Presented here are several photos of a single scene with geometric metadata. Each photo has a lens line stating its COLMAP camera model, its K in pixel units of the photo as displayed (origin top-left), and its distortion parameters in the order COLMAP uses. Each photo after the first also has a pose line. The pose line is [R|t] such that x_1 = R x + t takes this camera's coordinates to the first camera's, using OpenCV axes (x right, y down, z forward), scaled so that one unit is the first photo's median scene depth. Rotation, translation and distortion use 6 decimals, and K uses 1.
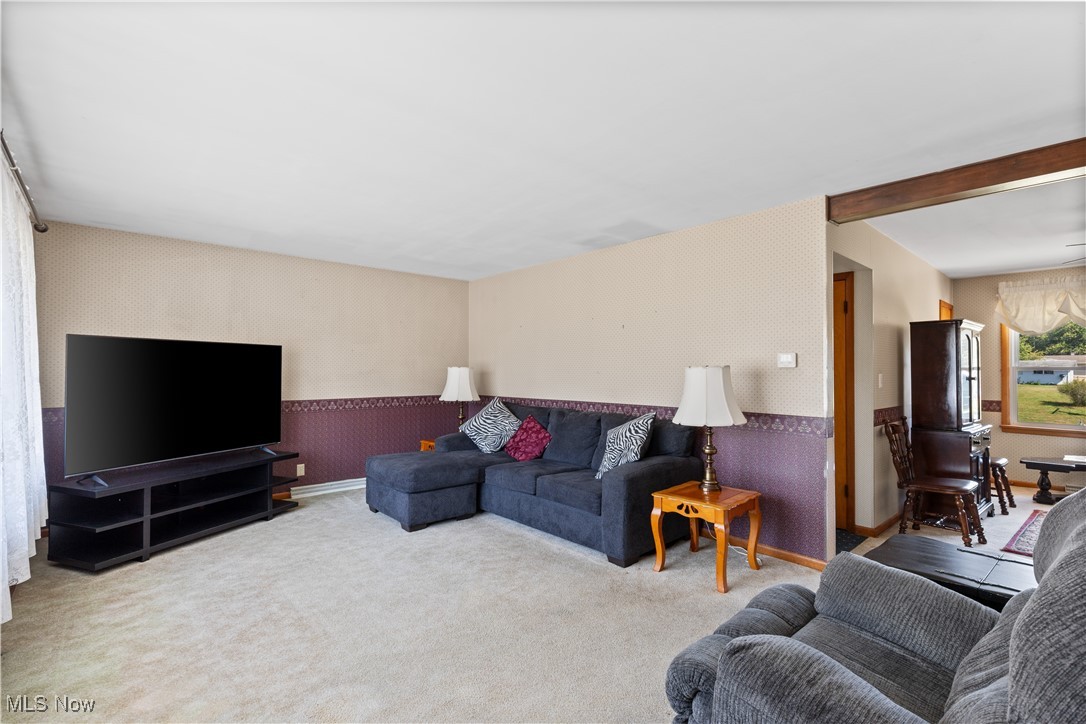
lens RADIAL K [[487.4, 0, 544.0], [0, 487.4, 367.2], [0, 0, 1]] dist [0.004052, -0.000123]
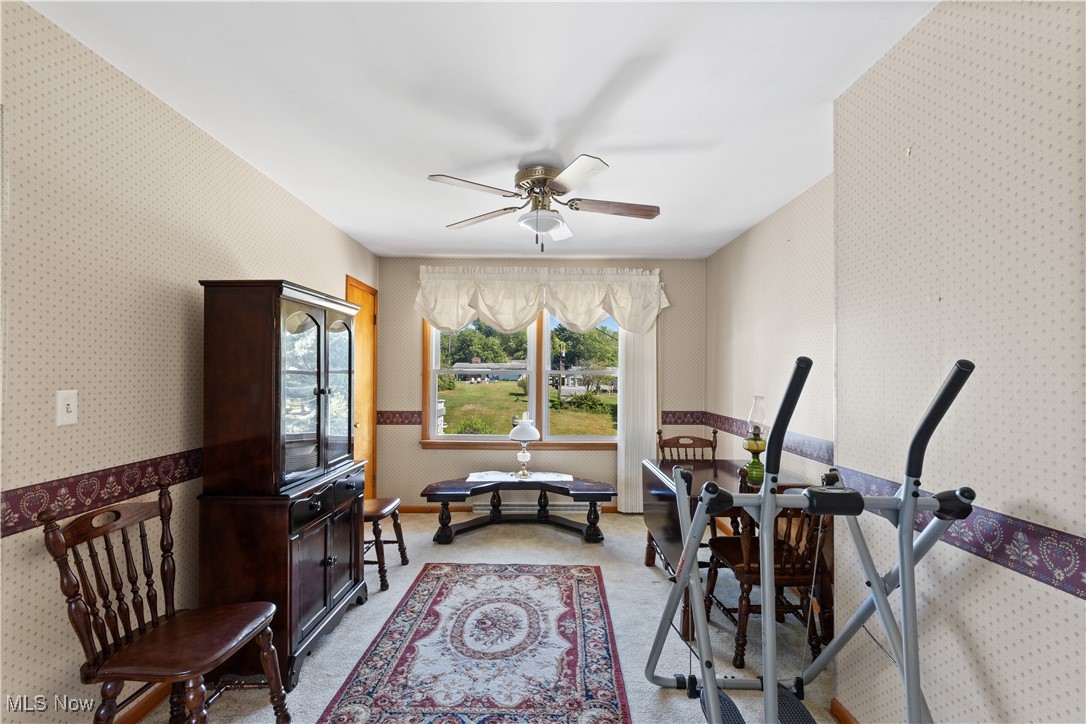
lens RADIAL K [[487.4, 0, 544.0], [0, 487.4, 367.2], [0, 0, 1]] dist [0.004052, -0.000123]
pose [[0.654841, 0.008669, 0.755717, 0.472928], [-0.010983, 0.999938, -0.001953, -0.005561], [-0.755687, -0.007021, 0.654895, 0.325114]]
